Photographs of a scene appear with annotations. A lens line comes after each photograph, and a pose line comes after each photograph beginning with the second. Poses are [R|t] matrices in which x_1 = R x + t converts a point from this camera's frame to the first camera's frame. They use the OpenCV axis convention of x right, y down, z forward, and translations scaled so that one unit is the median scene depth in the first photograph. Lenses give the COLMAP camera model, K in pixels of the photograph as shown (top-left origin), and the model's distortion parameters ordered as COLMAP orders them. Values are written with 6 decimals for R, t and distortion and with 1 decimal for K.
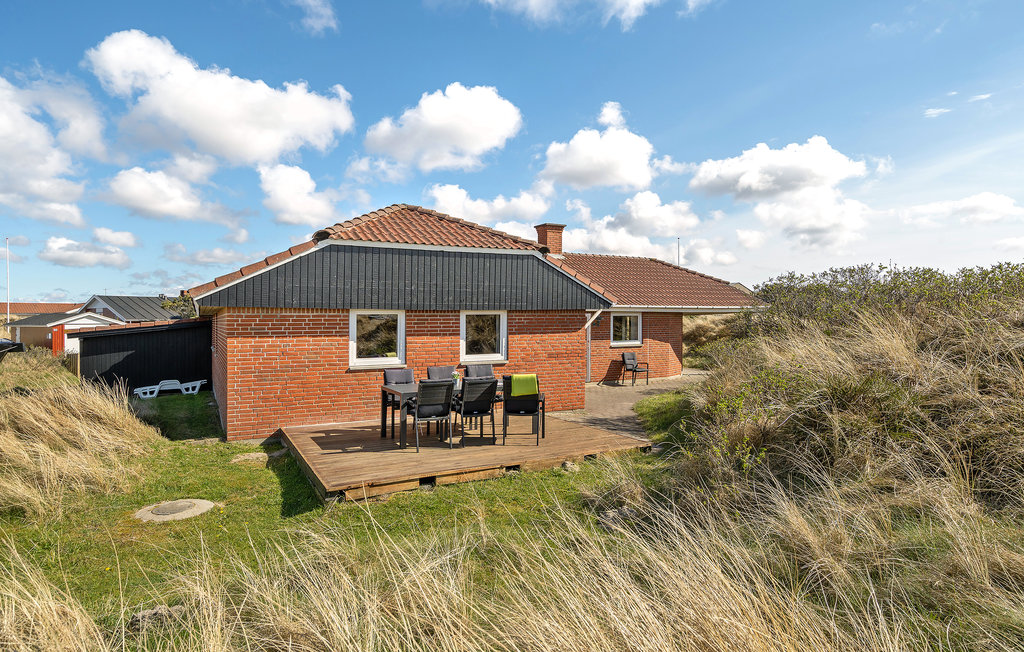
lens RADIAL K [[588.3, 0, 511.8], [0, 588.3, 304.2], [0, 0, 1]] dist [0.004036, 0.001509]
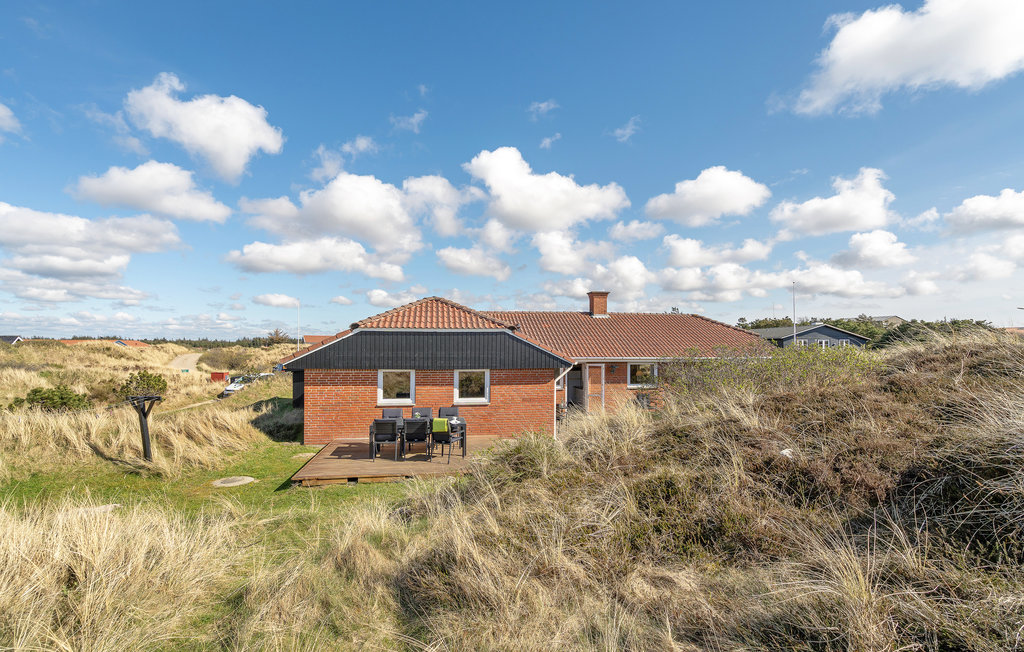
lens RADIAL K [[466.9, 0, 508.9], [0, 466.9, 333.6], [0, 0, 1]] dist [-0.001508, 0.000101]
pose [[0.952884, 0.004969, -0.303295, 0.494755], [-0.006693, 0.999967, -0.004645, -0.091157], [0.303262, 0.006456, 0.952885, -0.131685]]
